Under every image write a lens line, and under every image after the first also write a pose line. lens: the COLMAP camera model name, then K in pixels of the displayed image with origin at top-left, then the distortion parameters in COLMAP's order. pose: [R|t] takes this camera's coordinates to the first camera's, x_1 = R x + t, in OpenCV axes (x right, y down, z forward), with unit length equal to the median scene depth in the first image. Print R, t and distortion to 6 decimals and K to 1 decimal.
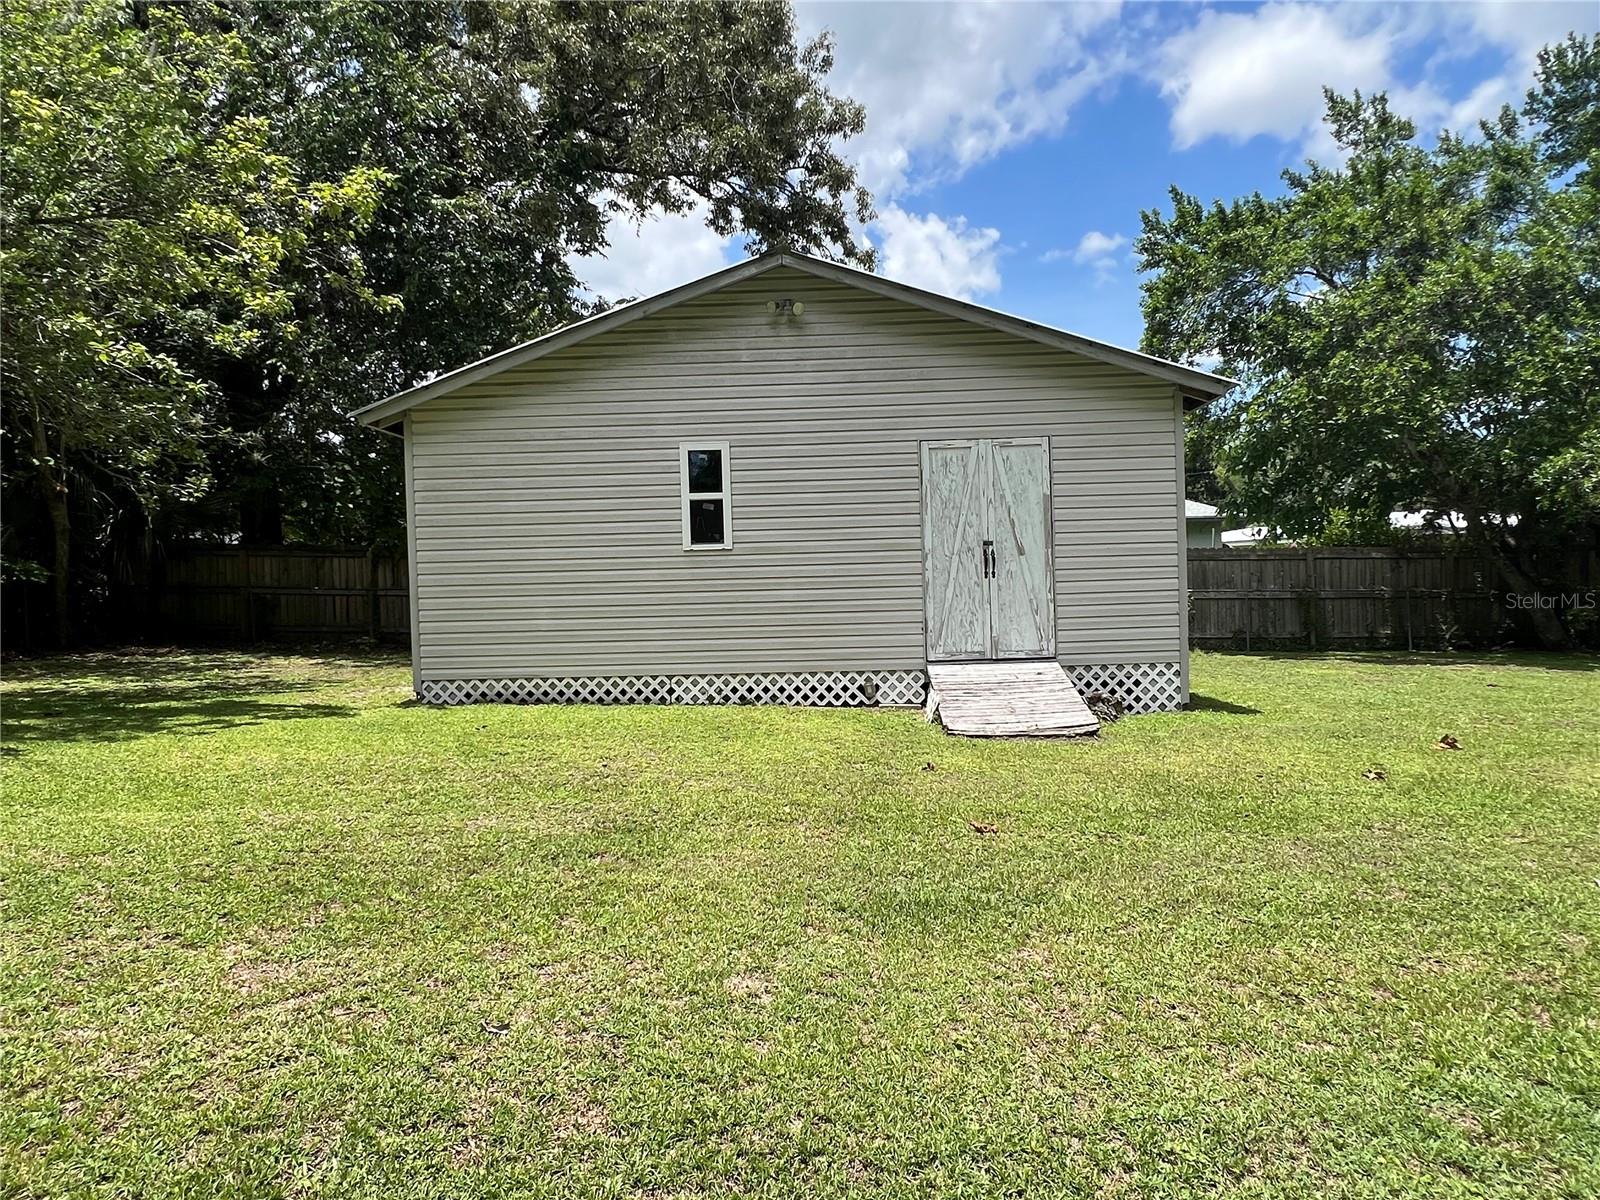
lens RADIAL K [[983.5, 0, 795.1], [0, 983.5, 603.3], [0, 0, 1]] dist [-0.001354, -0.000448]
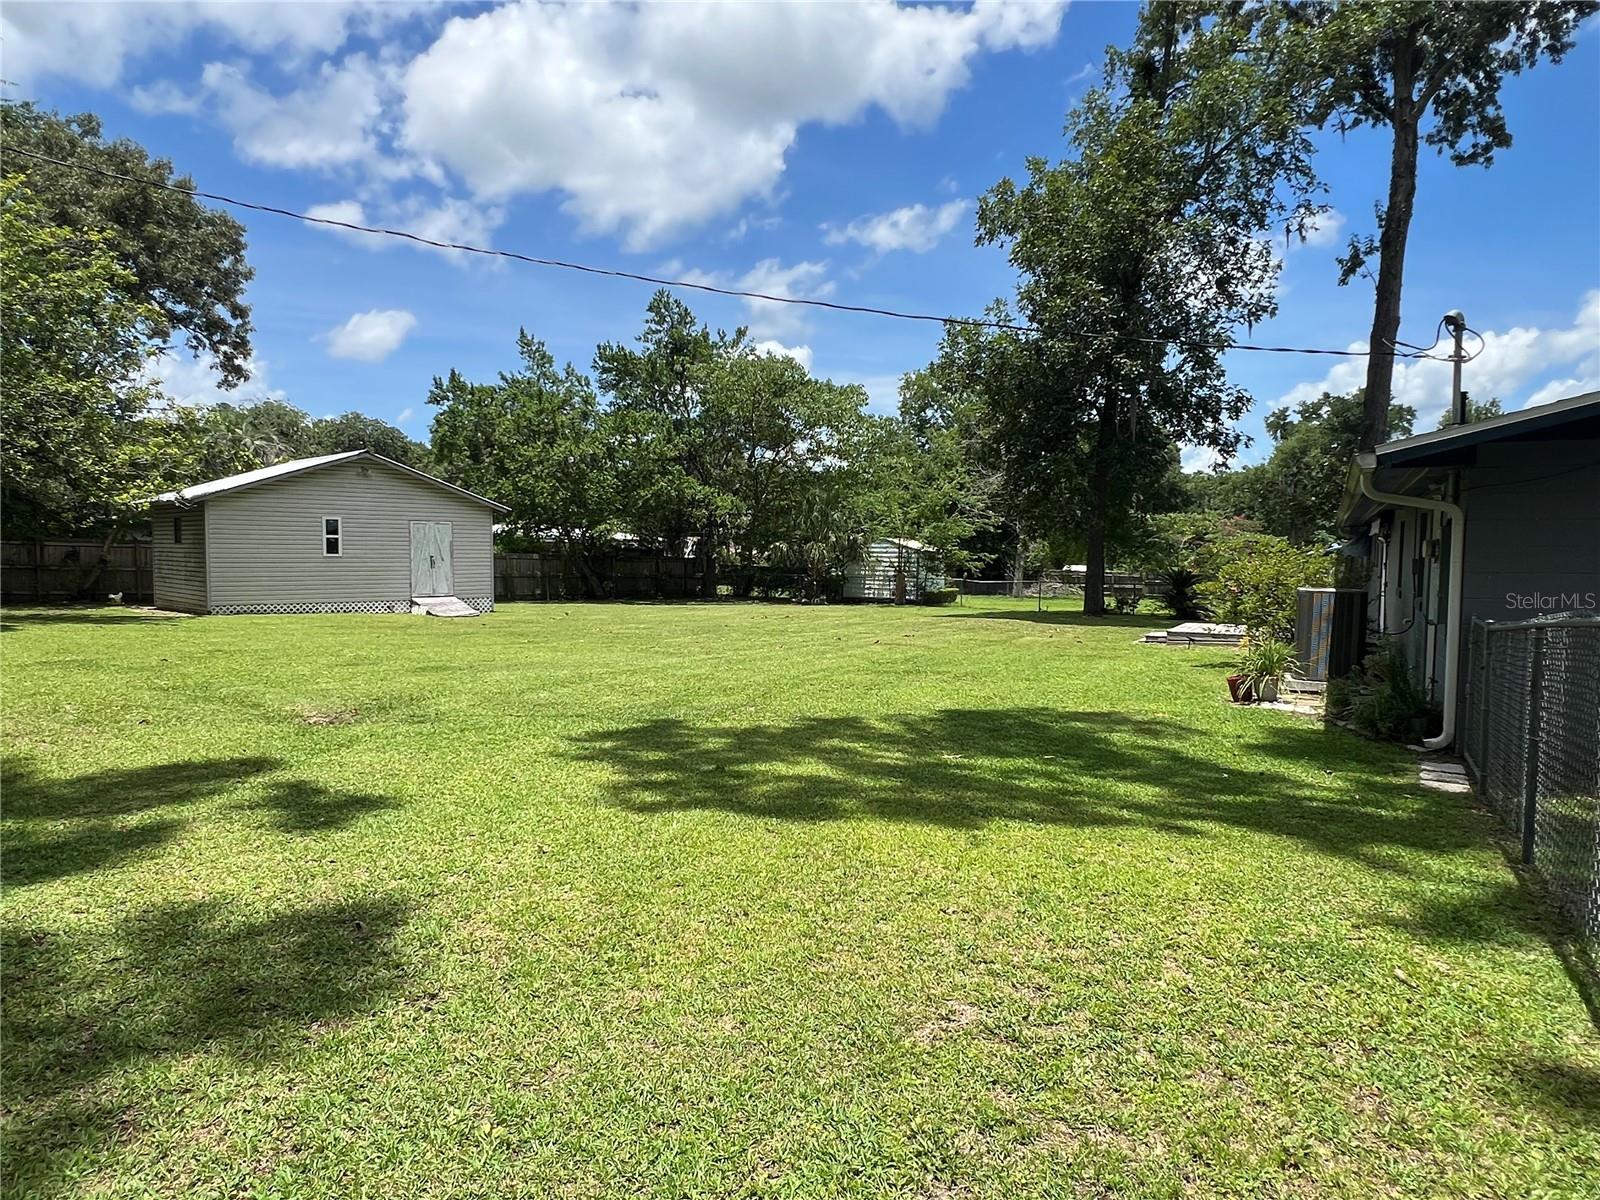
lens RADIAL K [[983.5, 0, 795.1], [0, 983.5, 603.3], [0, 0, 1]] dist [-0.001354, -0.000448]
pose [[0.681471, -0.006222, 0.731819, -1.203678], [-0.012670, 0.999714, 0.020299, 0.004532], [-0.731736, -0.023105, 0.681197, -1.780138]]
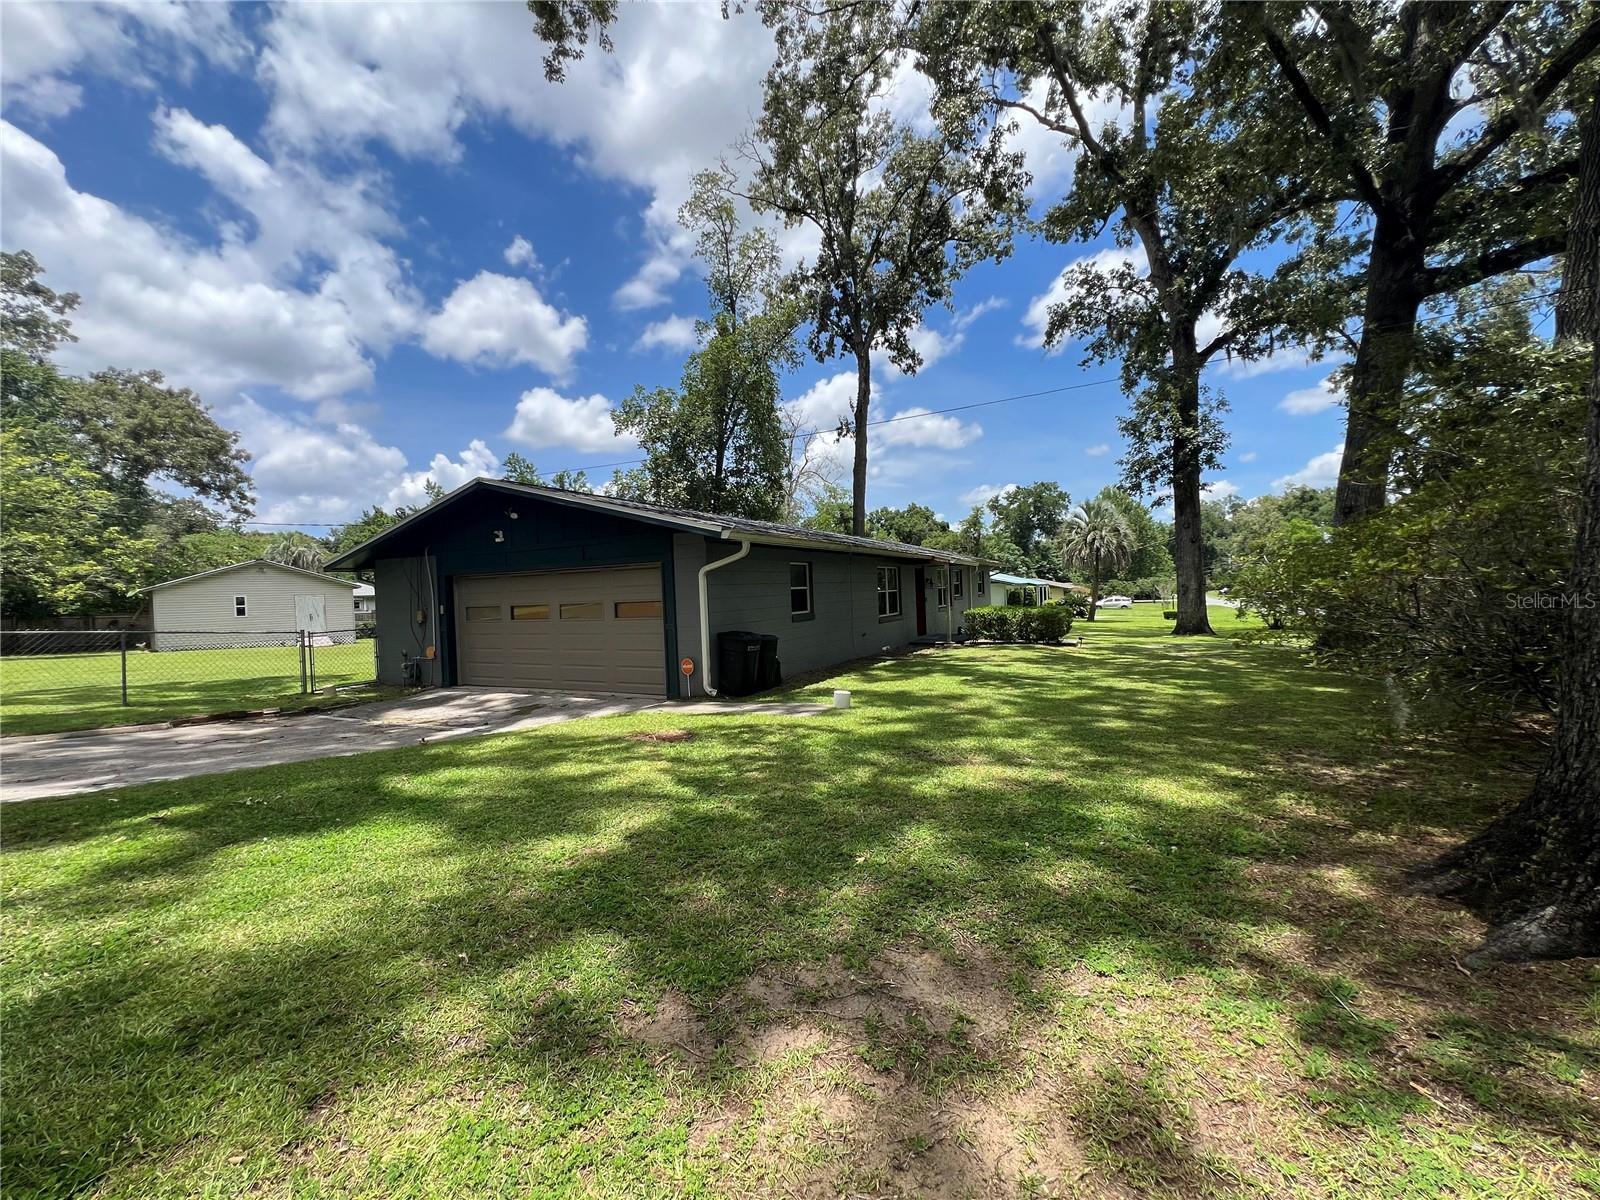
lens RADIAL K [[642.3, 0, 800.0], [0, 642.3, 600.0], [0, 0, 1]] dist [-0.002803, 0.000112]
pose [[0.657682, -0.005560, 0.753275, -0.661842], [0.034790, 0.999130, -0.023000, 0.030110], [-0.752492, 0.041333, 0.657303, -3.241667]]
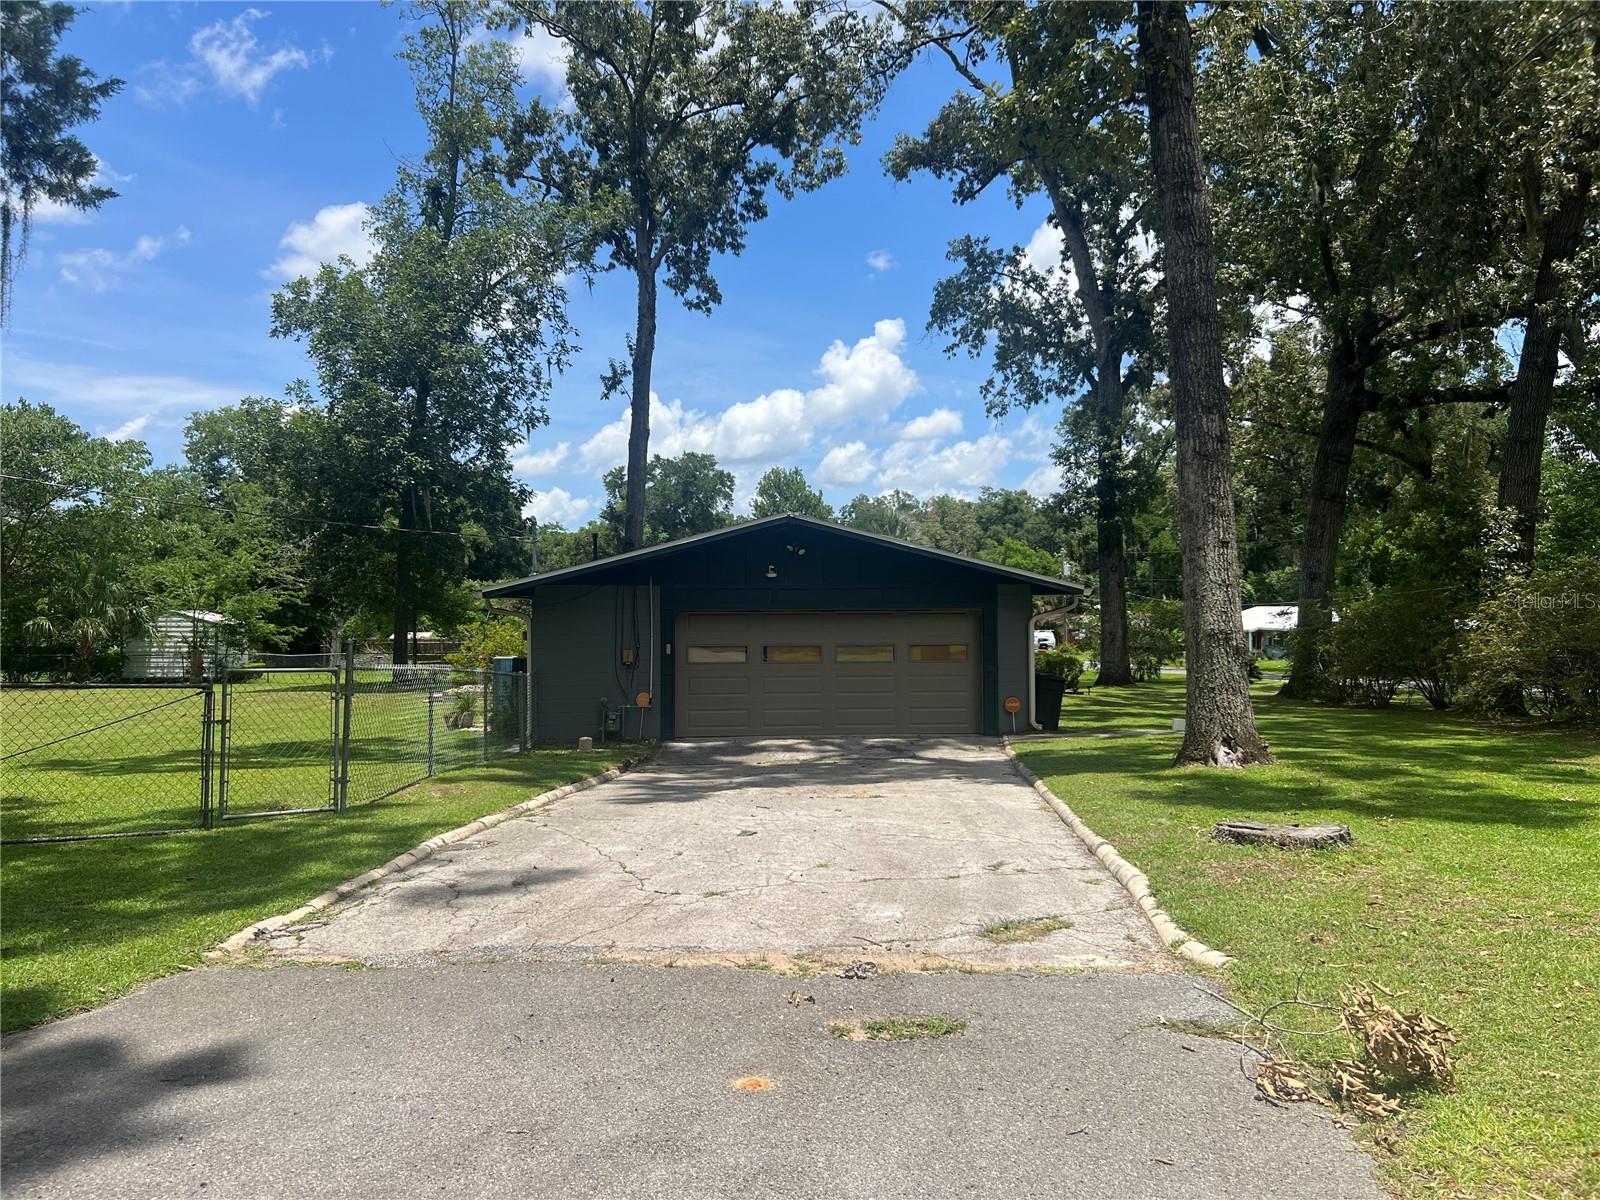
lens RADIAL K [[1197.6, 0, 798.1], [0, 1197.6, 607.4], [0, 0, 1]] dist [0.077942, -0.122606]
pose [[0.171711, 0.027845, 0.984754, -2.160514], [0.021642, 0.999253, -0.032028, -0.005915], [-0.984910, 0.026812, 0.170980, -2.428875]]
